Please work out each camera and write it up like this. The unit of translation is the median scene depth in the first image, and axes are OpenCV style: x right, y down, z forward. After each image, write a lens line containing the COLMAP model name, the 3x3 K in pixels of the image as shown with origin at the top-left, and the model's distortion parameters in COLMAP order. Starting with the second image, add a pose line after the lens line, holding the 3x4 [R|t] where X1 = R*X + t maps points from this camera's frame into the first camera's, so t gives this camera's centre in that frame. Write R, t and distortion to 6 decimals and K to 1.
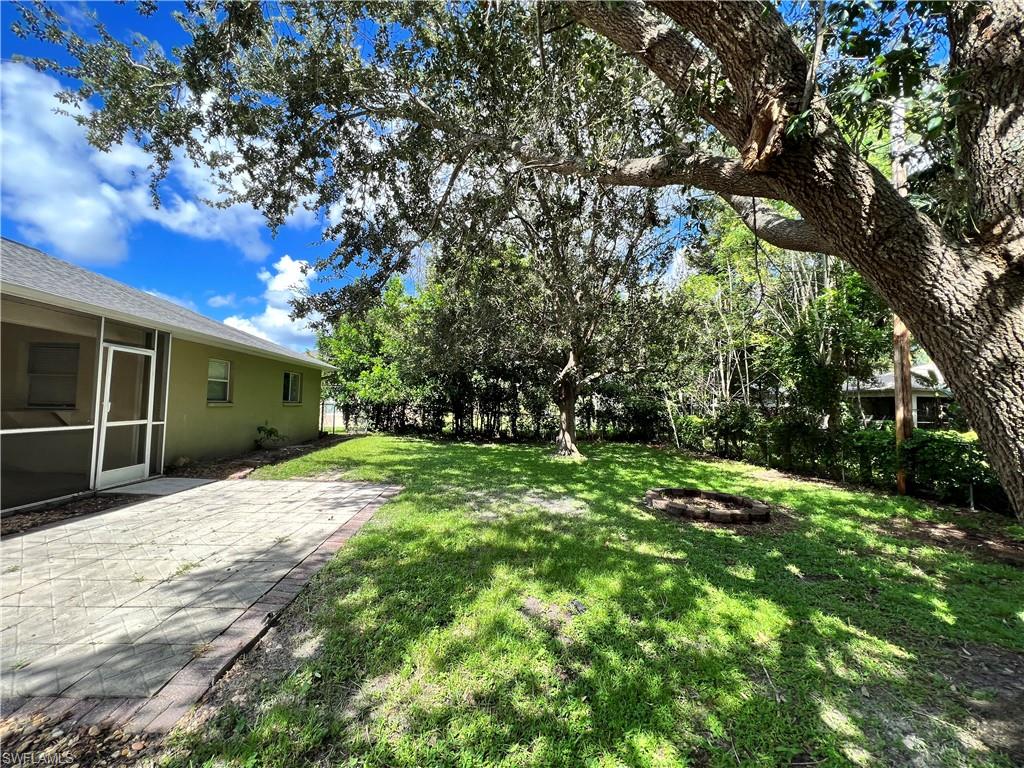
lens RADIAL K [[411.4, 0, 513.7], [0, 411.4, 384.7], [0, 0, 1]] dist [-0.001738, 0.000694]
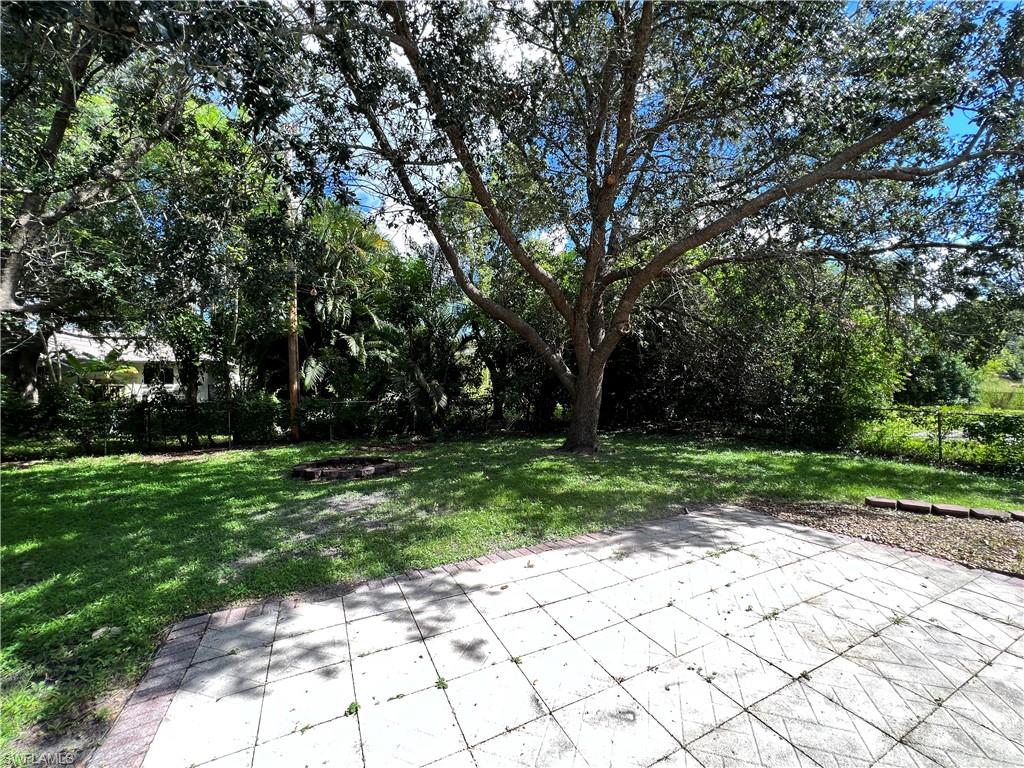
lens RADIAL K [[411.4, 0, 513.7], [0, 411.4, 384.7], [0, 0, 1]] dist [-0.001738, 0.000694]
pose [[-0.376305, -0.033160, 0.925902, -1.444622], [-0.056276, 0.998332, 0.012883, 0.014699], [-0.924785, -0.047258, -0.377543, 1.758074]]
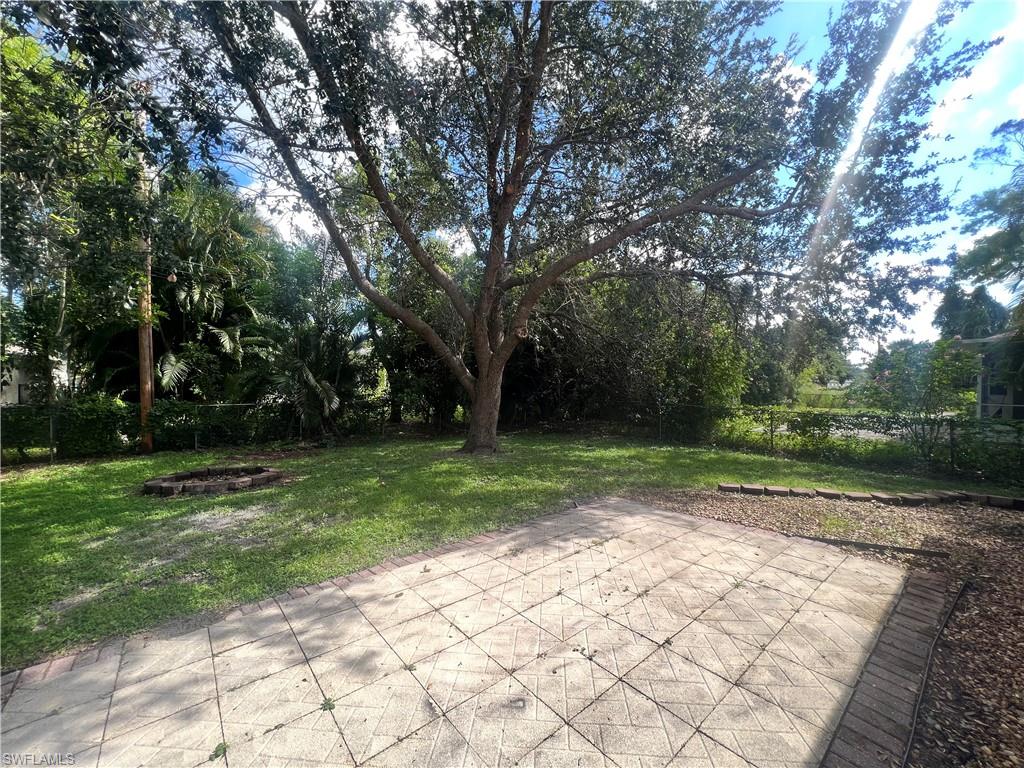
lens RADIAL K [[411.4, 0, 513.7], [0, 411.4, 384.7], [0, 0, 1]] dist [-0.001738, 0.000694]
pose [[-0.584579, -0.032325, 0.810693, -1.457514], [-0.062651, 0.998021, -0.005383, 0.011614], [-0.808914, -0.053938, -0.585447, 1.756254]]
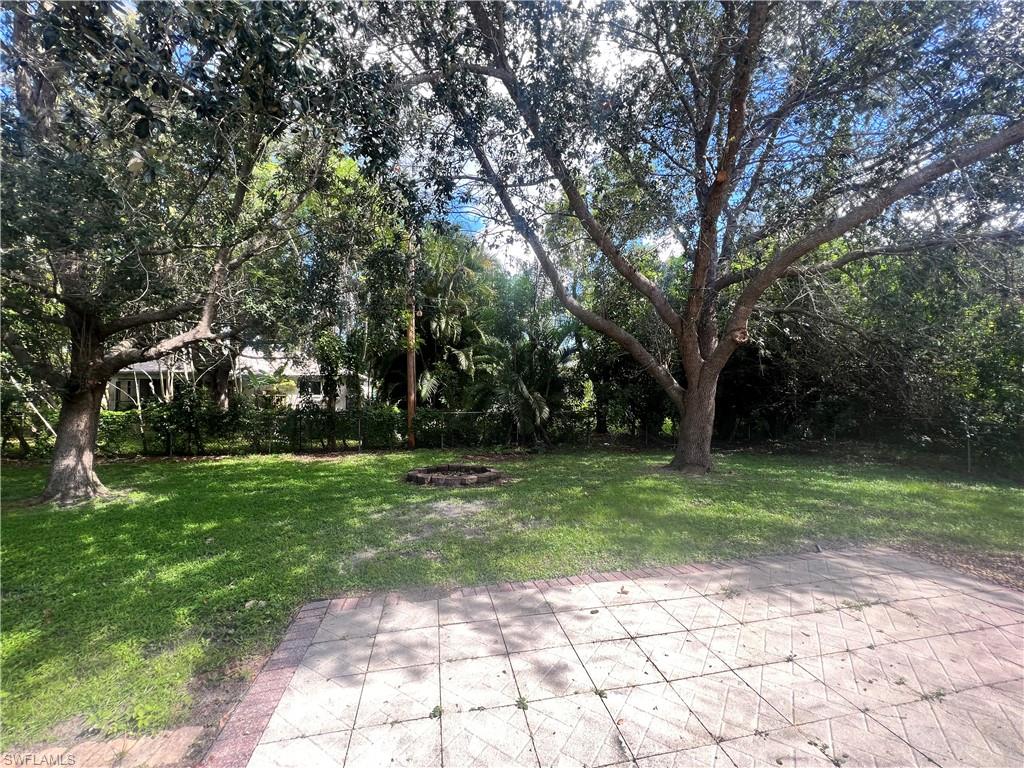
lens RADIAL K [[411.4, 0, 513.7], [0, 411.4, 384.7], [0, 0, 1]] dist [-0.001738, 0.000694]
pose [[-0.129582, -0.006612, 0.991547, -1.448079], [-0.057052, 0.998371, -0.000798, 0.005353], [-0.989926, -0.056673, -0.129748, 1.724433]]
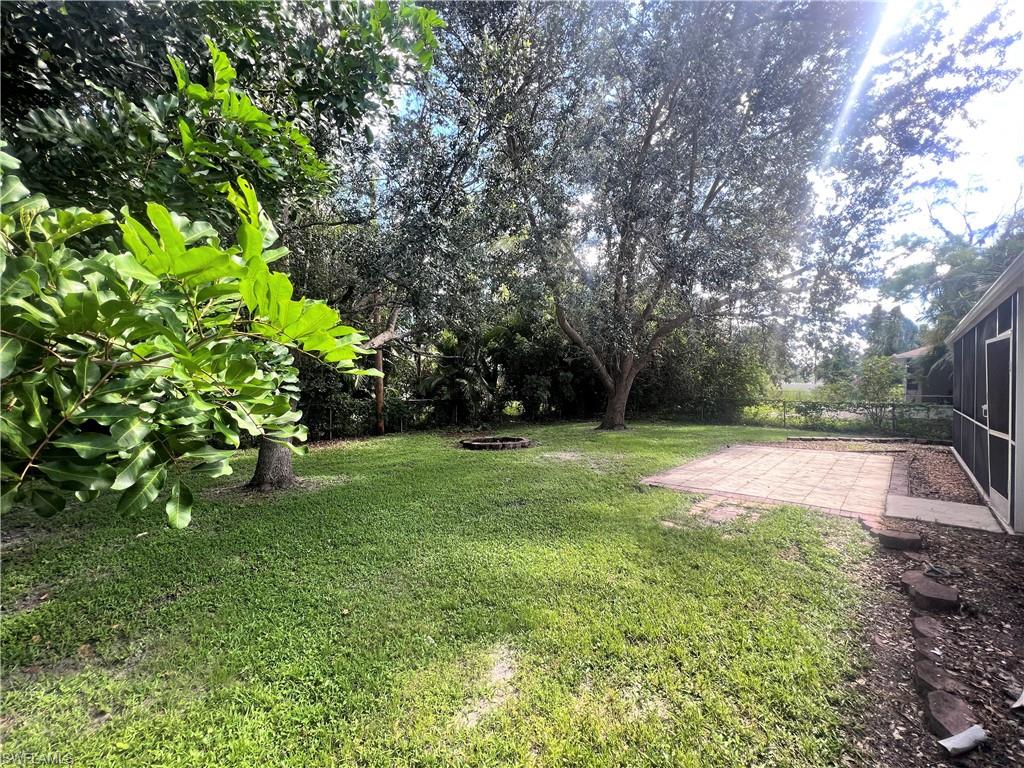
lens RADIAL K [[411.4, 0, 513.7], [0, 411.4, 384.7], [0, 0, 1]] dist [-0.001738, 0.000694]
pose [[-0.667430, -0.028461, 0.744129, -1.544486], [-0.052608, 0.998575, -0.008993, 0.087657], [-0.742812, -0.045149, -0.667976, 3.828415]]
